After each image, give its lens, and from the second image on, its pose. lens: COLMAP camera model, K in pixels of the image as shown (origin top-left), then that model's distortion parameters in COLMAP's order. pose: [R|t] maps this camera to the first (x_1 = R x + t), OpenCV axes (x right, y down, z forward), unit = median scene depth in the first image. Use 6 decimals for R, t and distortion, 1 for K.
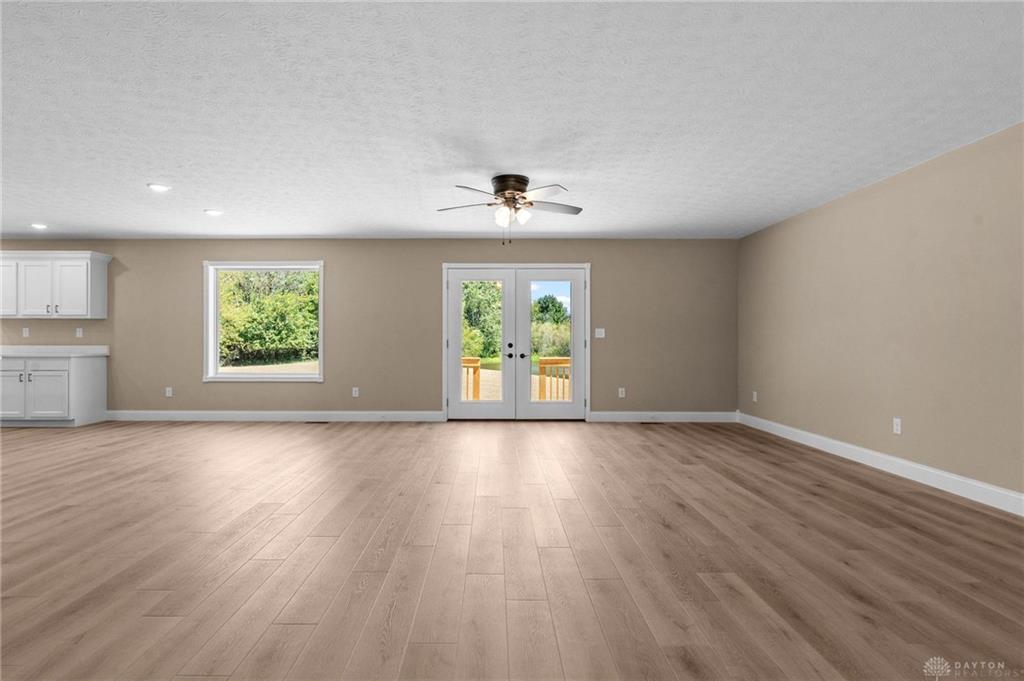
lens RADIAL K [[533.2, 0, 489.9], [0, 533.2, 342.3], [0, 0, 1]] dist [-0.002301, 0.002379]
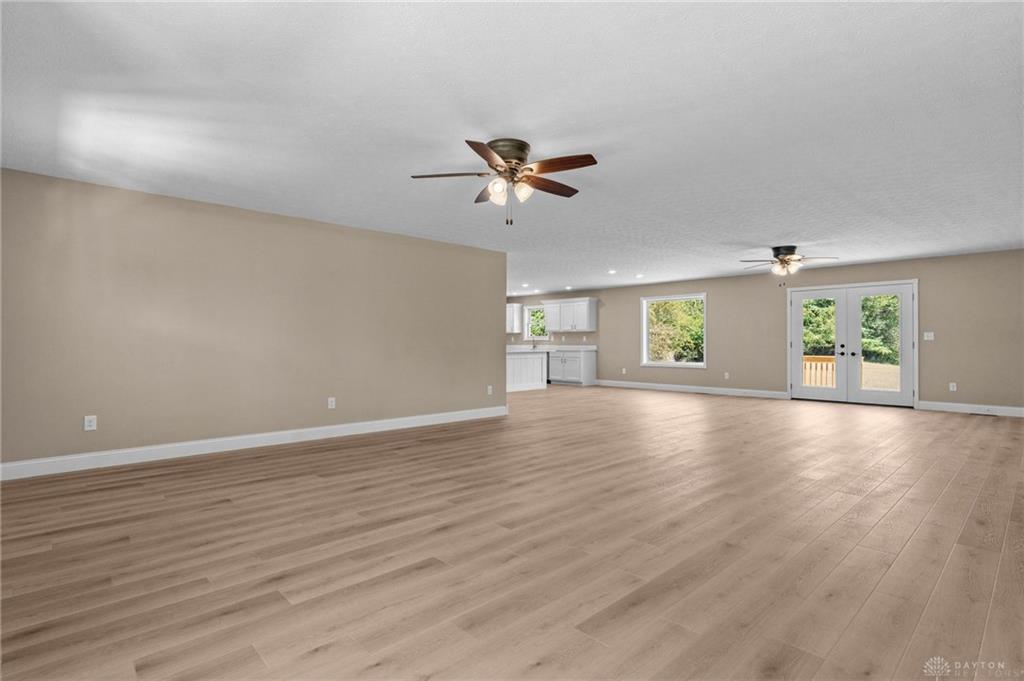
lens RADIAL K [[504.9, 0, 504.1], [0, 504.9, 341.0], [0, 0, 1]] dist [-0.004031, -0.001779]
pose [[0.678163, -0.003817, -0.734902, 0.390769], [0.001488, 0.999992, -0.003821, -0.002958], [0.734910, 0.001498, 0.678163, -0.472569]]
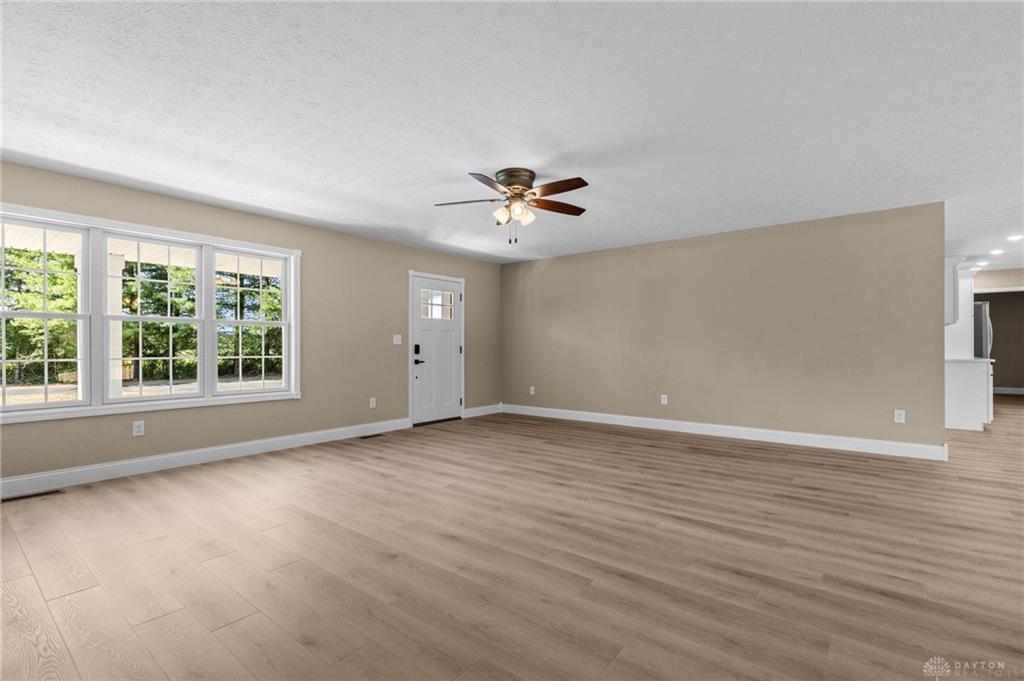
lens RADIAL K [[460.1, 0, 515.9], [0, 460.1, 349.6], [0, 0, 1]] dist [-0.007852, -0.000212]
pose [[-0.613573, 0.004229, -0.789627, 0.435736], [0.002263, 0.999991, 0.003597, -0.001884], [0.789635, 0.000420, -0.613577, 0.198790]]
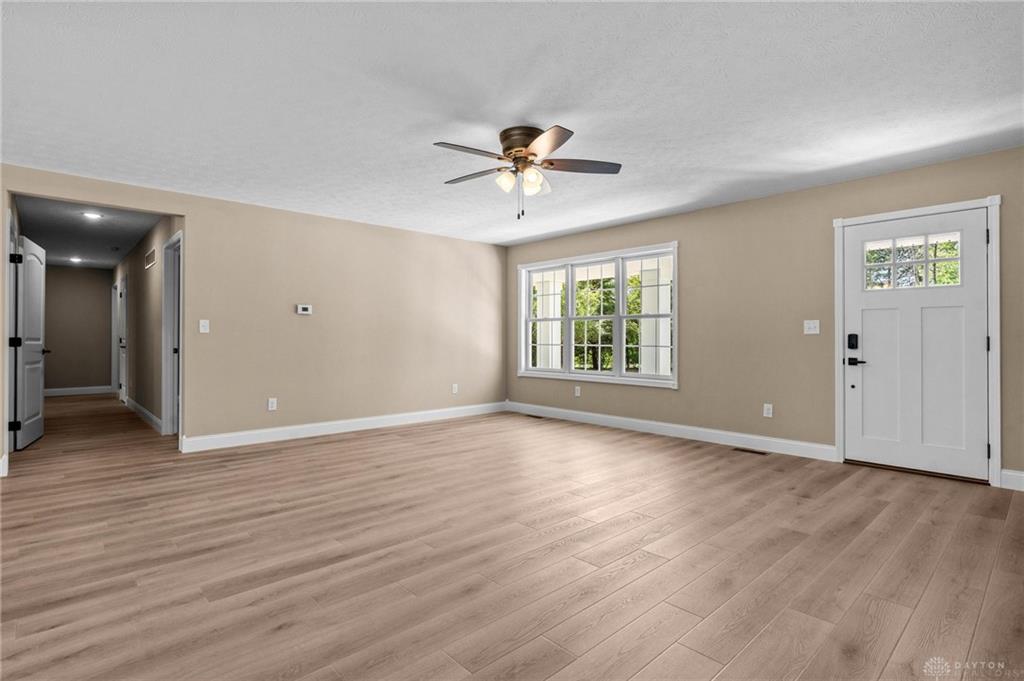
lens RADIAL K [[504.9, 0, 514.5], [0, 504.9, 336.5], [0, 0, 1]] dist [-0.004031, -0.001779]
pose [[-0.689855, -0.000411, 0.723947, -0.330673], [-0.003009, 0.999993, -0.002300, -0.003220], [-0.723941, -0.003765, -0.689852, 0.219518]]
